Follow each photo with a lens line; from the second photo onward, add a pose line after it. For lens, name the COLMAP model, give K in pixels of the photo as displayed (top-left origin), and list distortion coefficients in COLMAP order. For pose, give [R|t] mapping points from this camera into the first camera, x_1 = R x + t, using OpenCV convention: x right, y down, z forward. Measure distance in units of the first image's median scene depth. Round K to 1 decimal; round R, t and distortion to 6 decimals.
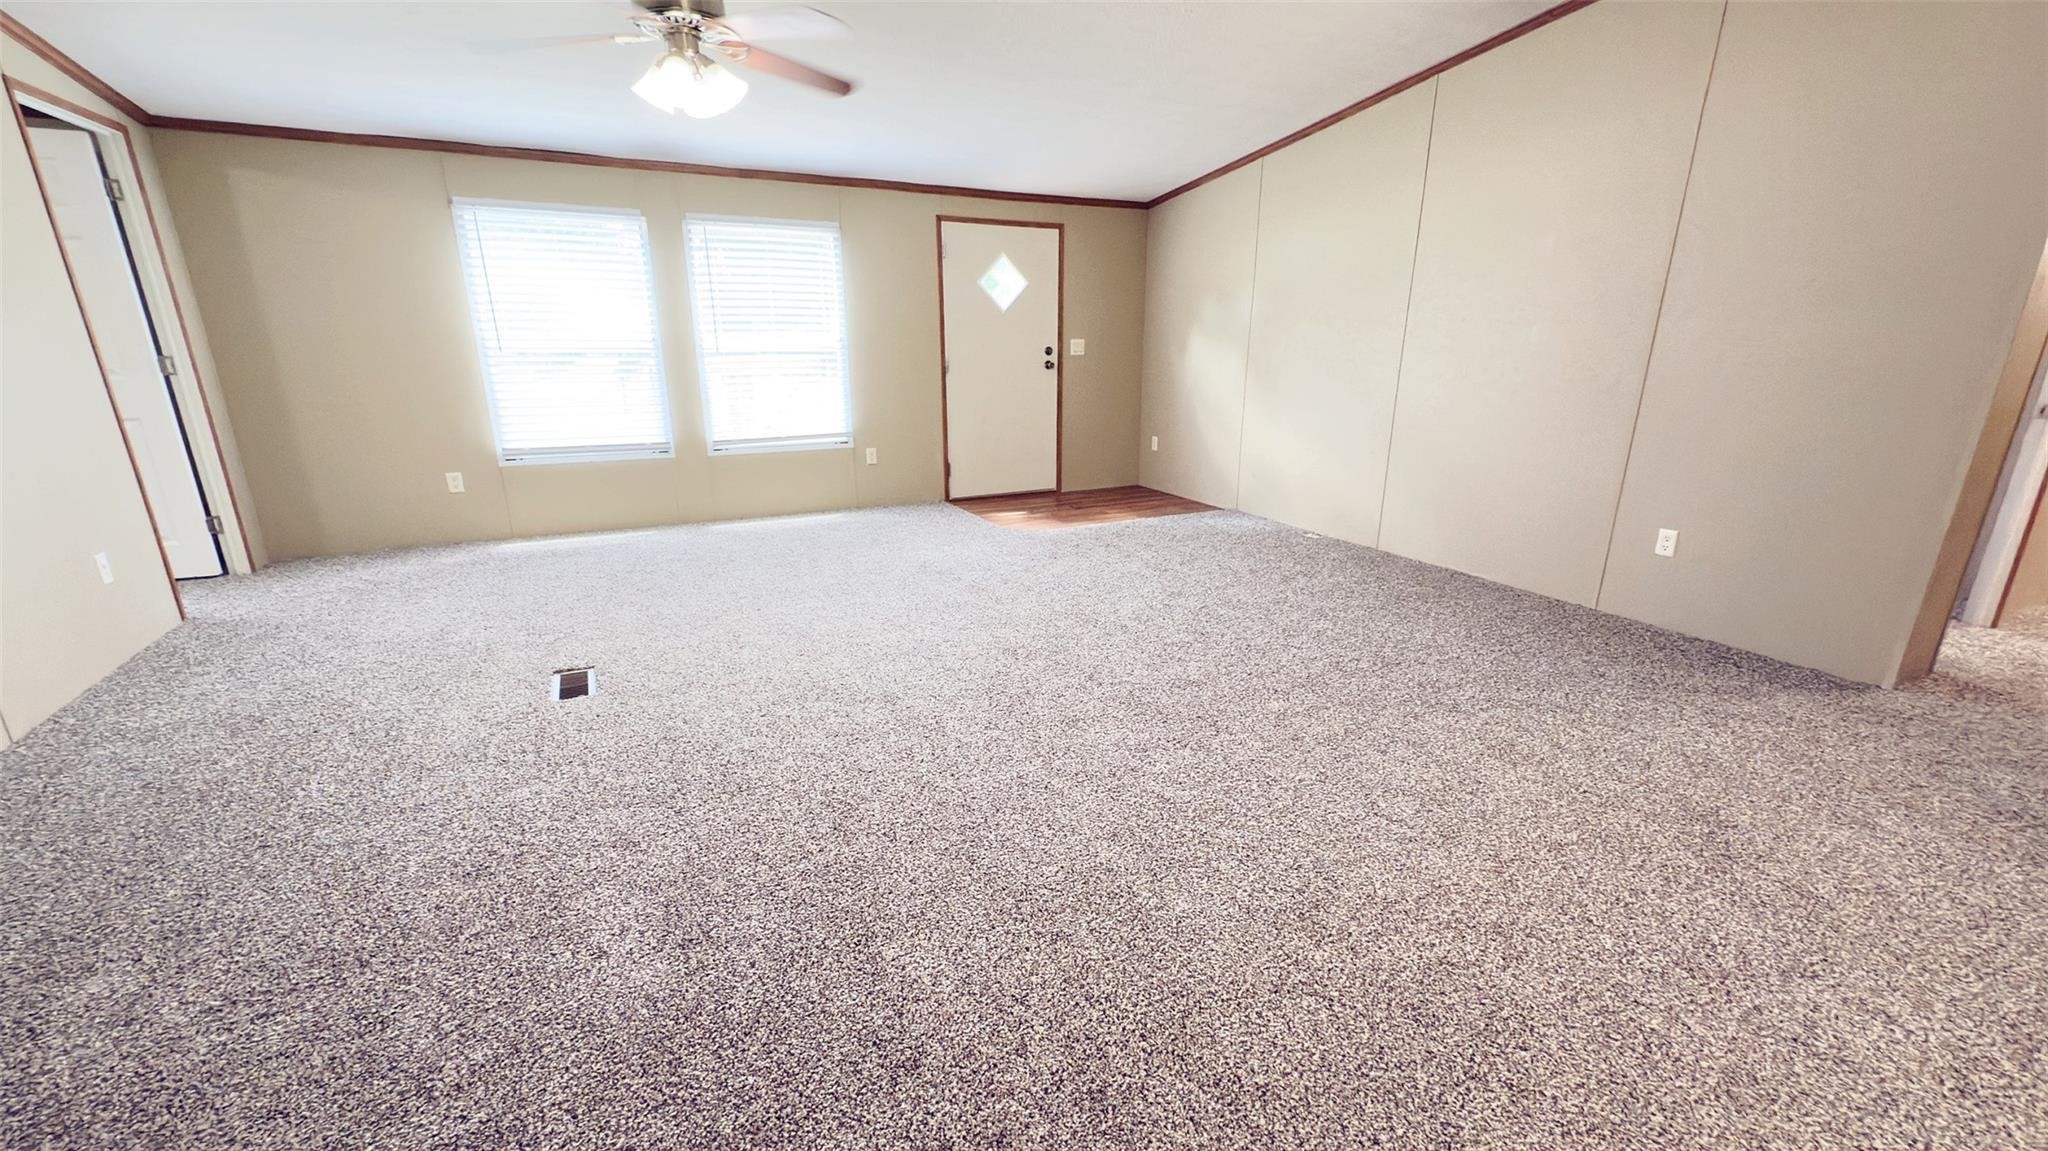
lens RADIAL K [[817.7, 0, 1030.5], [0, 817.7, 579.4], [0, 0, 1]] dist [-0.002033, 0.000113]
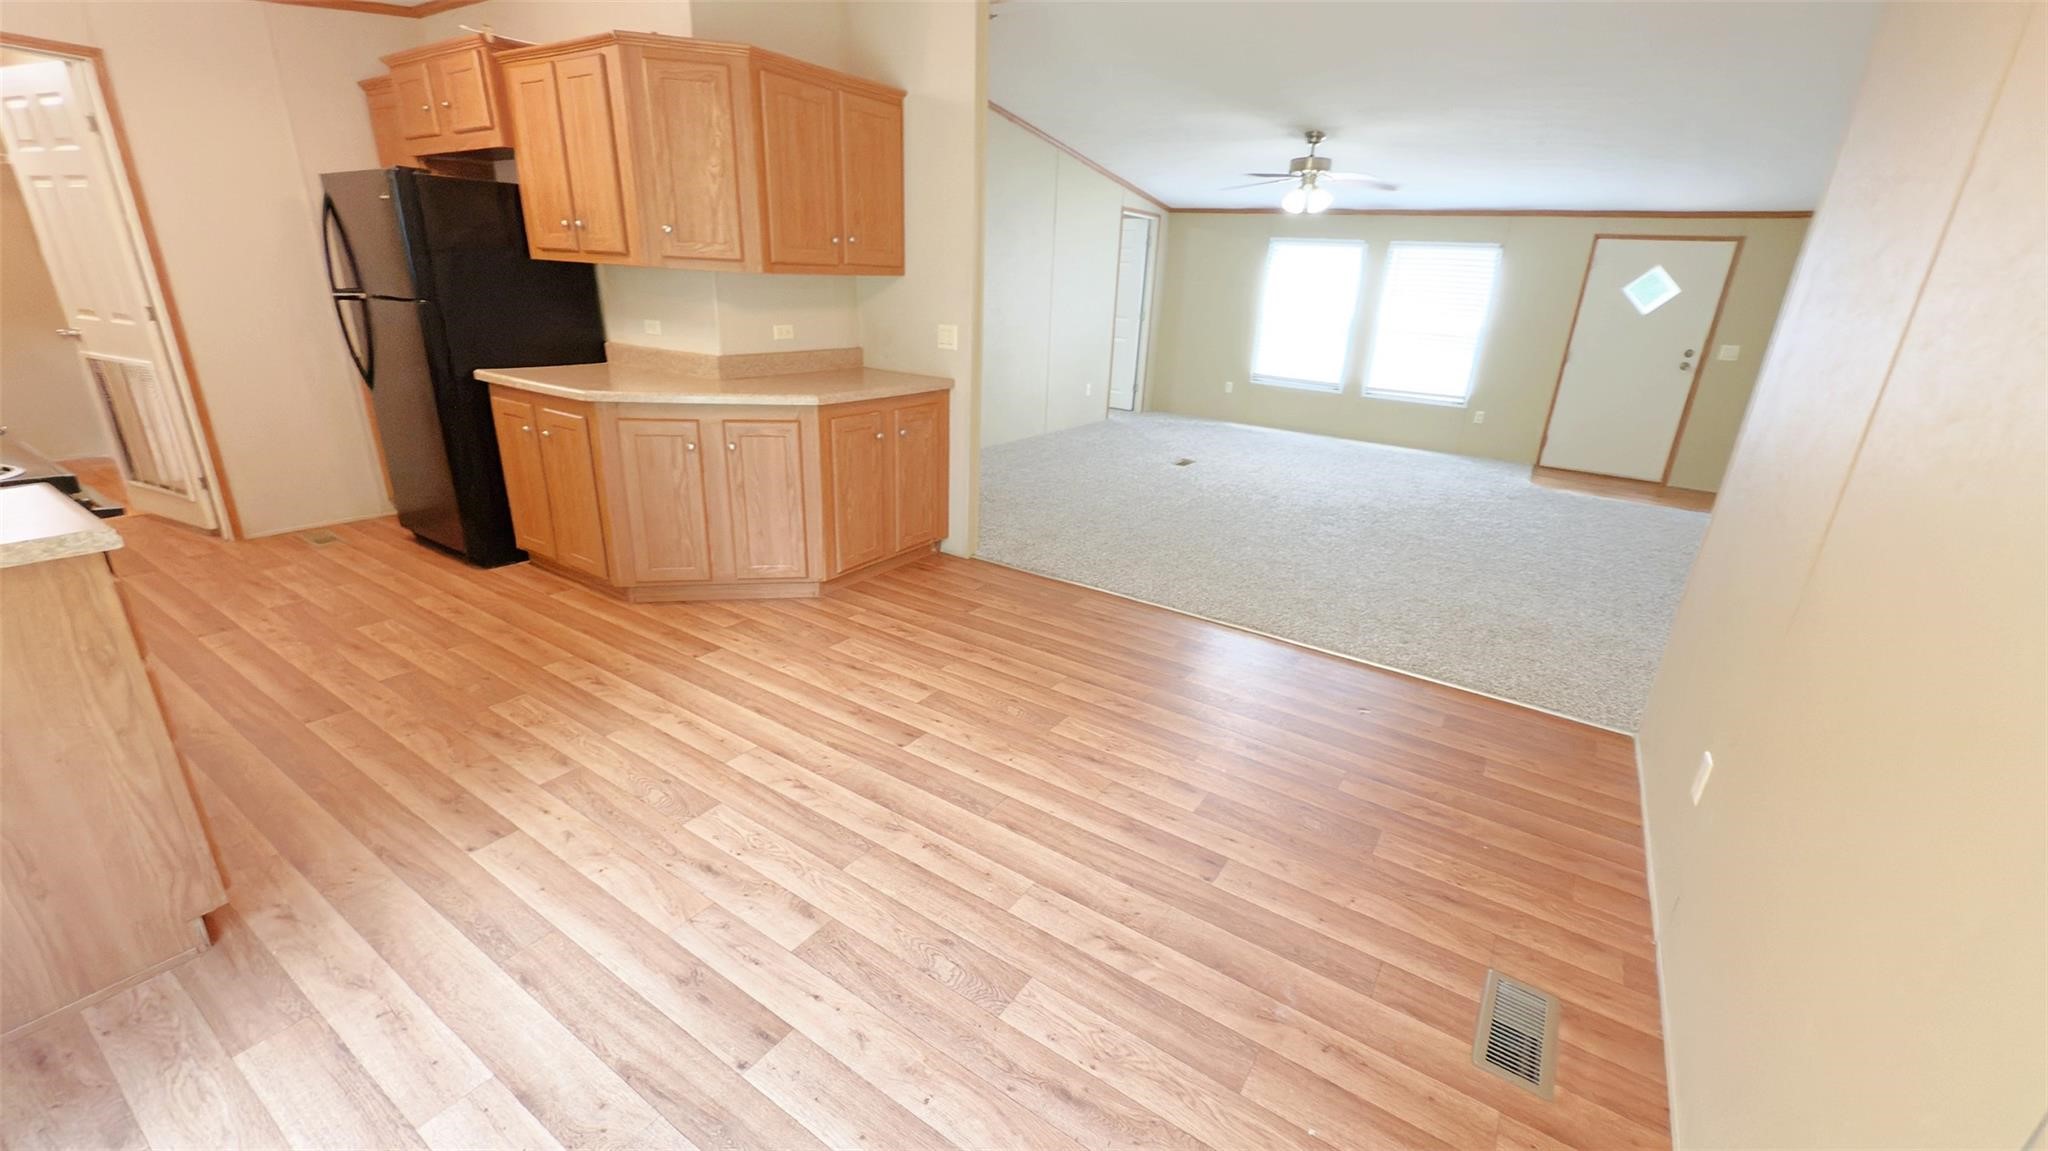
lens RADIAL K [[817.7, 0, 1021.0], [0, 817.7, 573.0], [0, 0, 1]] dist [-0.002033, 0.000113]
pose [[0.486692, 0.315494, -0.814613, 0.661871], [-0.299864, 0.936182, 0.183423, 0.072683], [0.820495, 0.155003, 0.550238, -0.332318]]
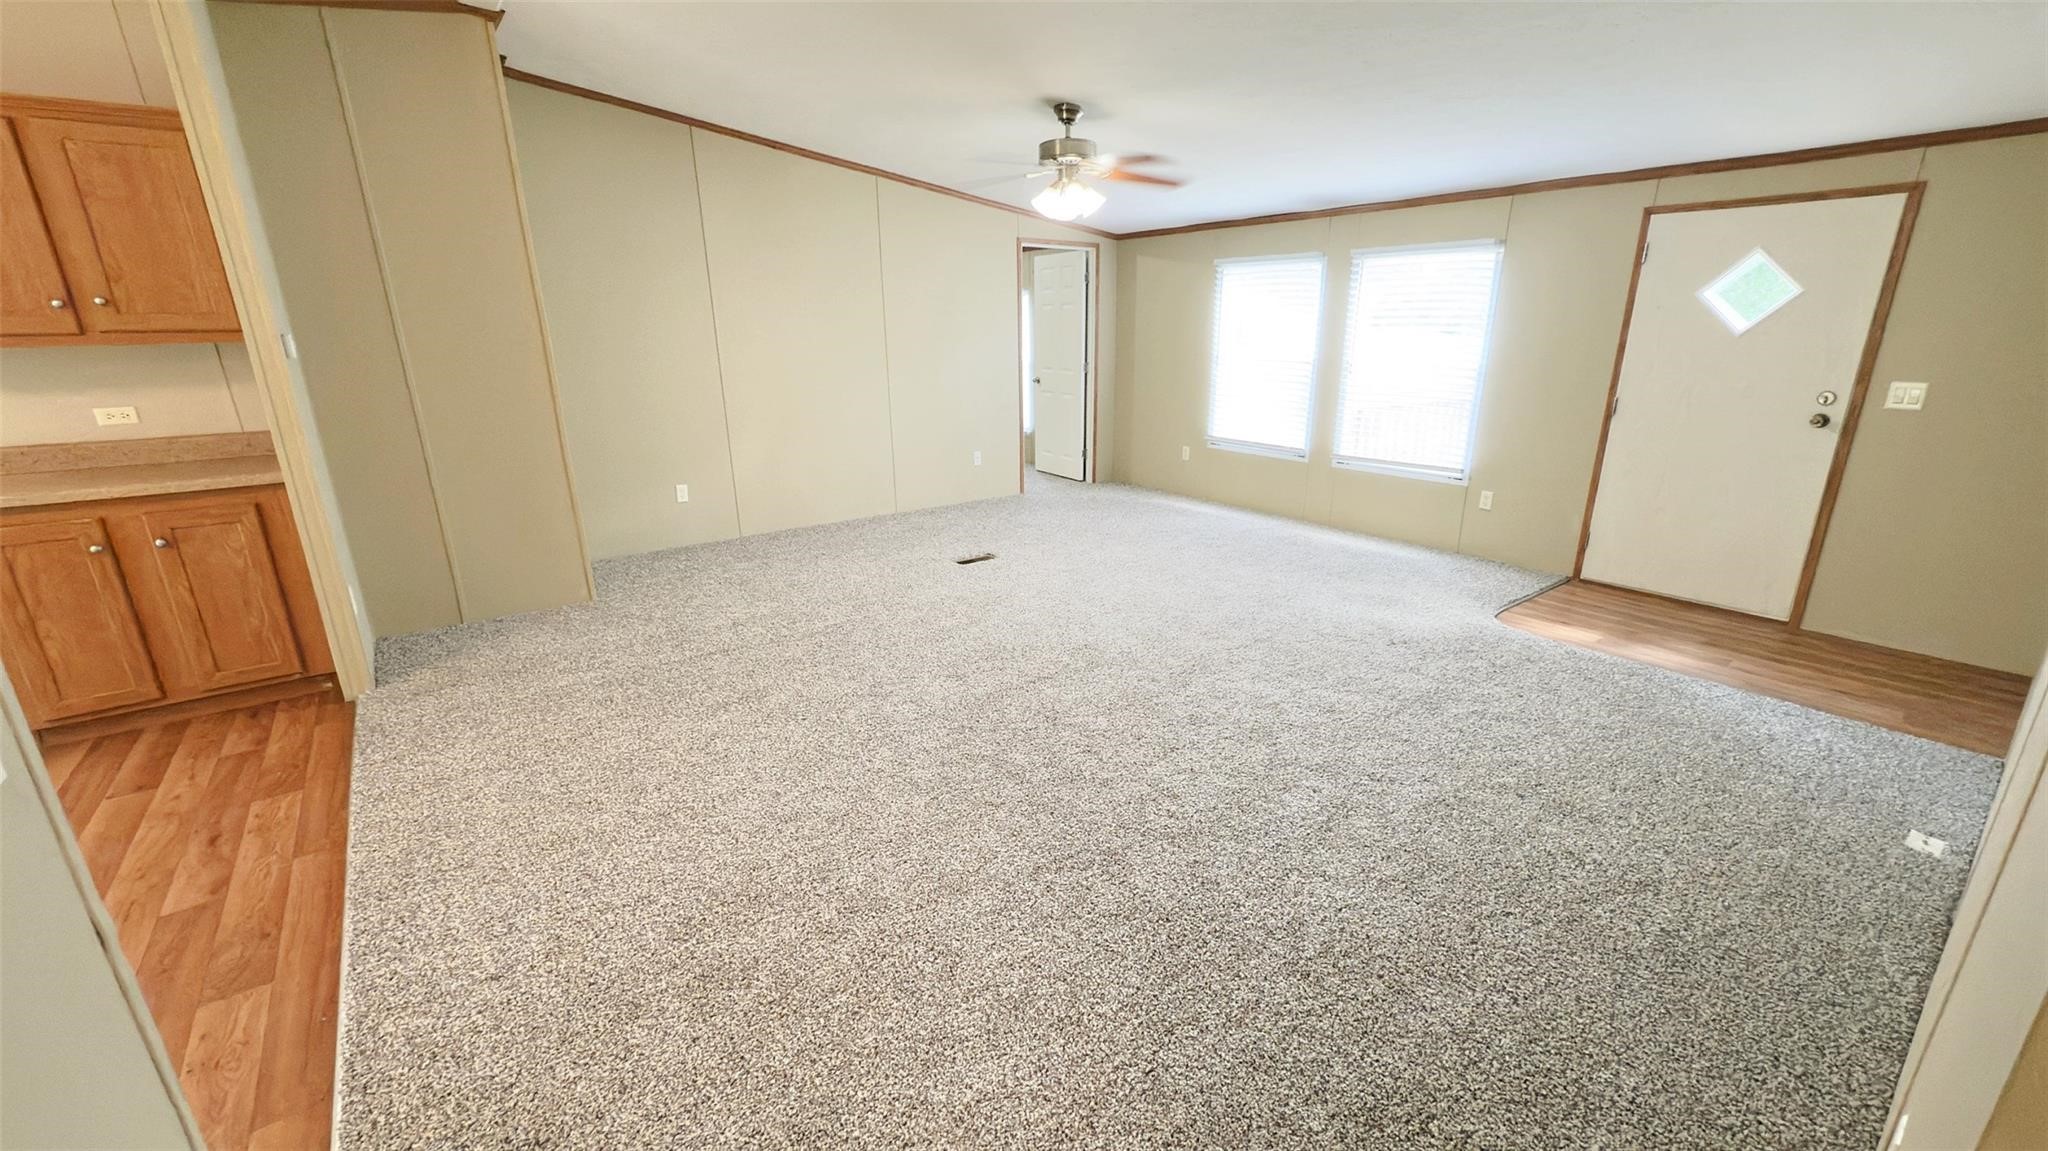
lens RADIAL K [[817.7, 0, 1021.3], [0, 817.7, 573.2], [0, 0, 1]] dist [-0.002033, 0.000113]
pose [[0.175158, 0.280040, -0.943874, 0.613531], [-0.282307, 0.932723, 0.224343, -0.146159], [0.943198, 0.227167, 0.242431, 0.370491]]
